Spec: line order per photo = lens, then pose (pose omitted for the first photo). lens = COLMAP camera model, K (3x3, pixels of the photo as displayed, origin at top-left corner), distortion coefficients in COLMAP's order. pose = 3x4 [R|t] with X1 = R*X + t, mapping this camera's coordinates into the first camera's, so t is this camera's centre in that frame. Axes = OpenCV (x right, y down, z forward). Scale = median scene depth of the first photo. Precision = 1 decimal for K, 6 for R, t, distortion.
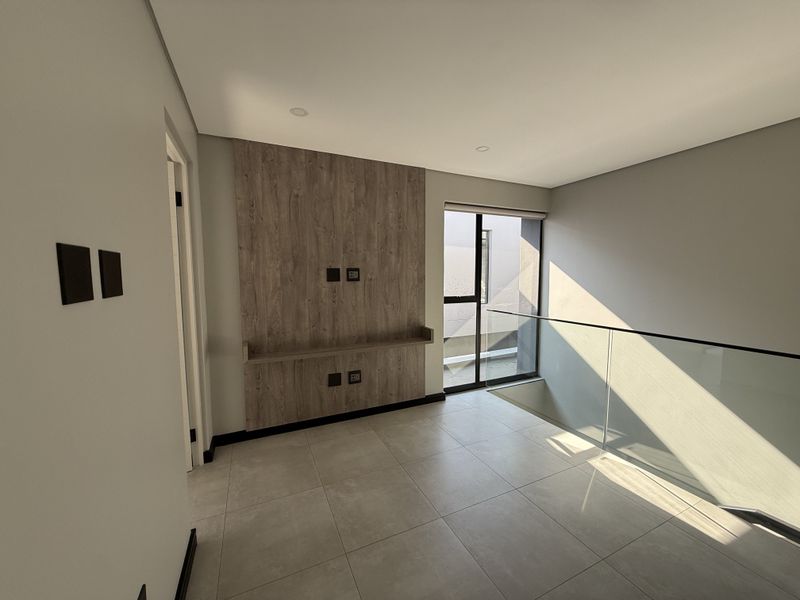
lens RADIAL K [[324.8, 0, 398.6], [0, 324.8, 301.4], [0, 0, 1]] dist [0.002236, 0.000101]
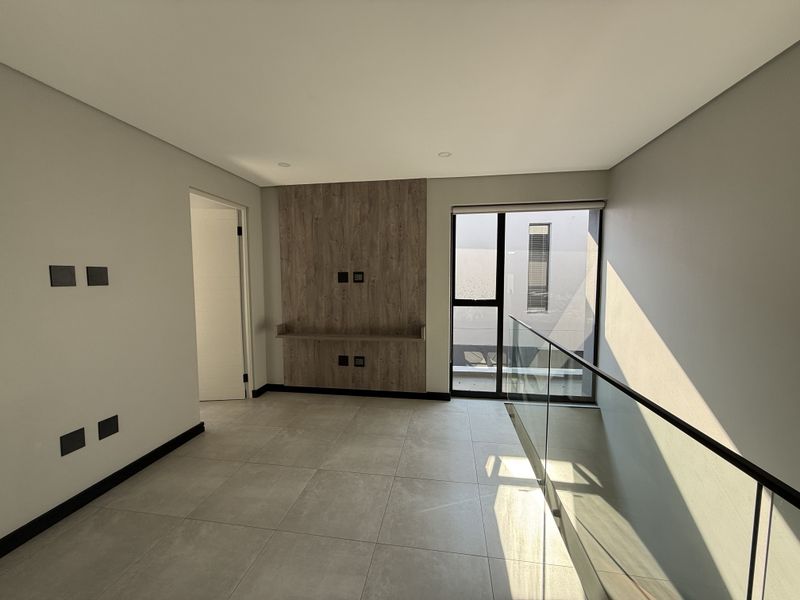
lens RADIAL K [[321.9, 0, 390.5], [0, 321.9, 300.7], [0, 0, 1]] dist [0.009092, 0.000045]
pose [[0.825505, 0.043125, -0.562745, 0.632031], [-0.048229, 0.998820, 0.005795, -0.006522], [0.562331, 0.022356, 0.826610, 0.065353]]
